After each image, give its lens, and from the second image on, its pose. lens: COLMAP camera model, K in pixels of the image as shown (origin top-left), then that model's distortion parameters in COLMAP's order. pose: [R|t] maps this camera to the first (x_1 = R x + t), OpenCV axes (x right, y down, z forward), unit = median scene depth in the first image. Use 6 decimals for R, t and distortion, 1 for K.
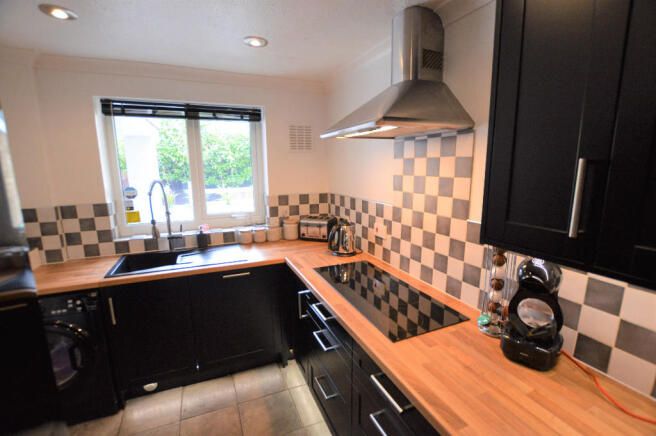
lens RADIAL K [[291.1, 0, 328.0], [0, 291.1, 218.6], [0, 0, 1]] dist [-0.036087, 0.001413]
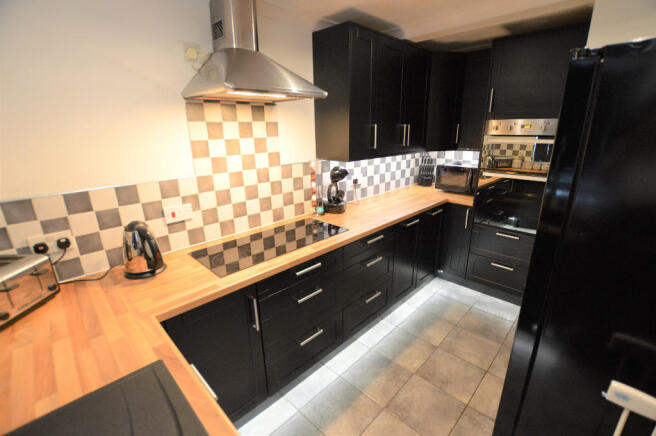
lens RADIAL K [[291.1, 0, 328.8], [0, 291.1, 219.3], [0, 0, 1]] dist [-0.036087, 0.001413]
pose [[-0.377831, -0.249675, 0.891575, -0.812464], [0.190266, 0.921465, 0.338676, -0.157154], [-0.906114, 0.297599, -0.300653, 1.023043]]
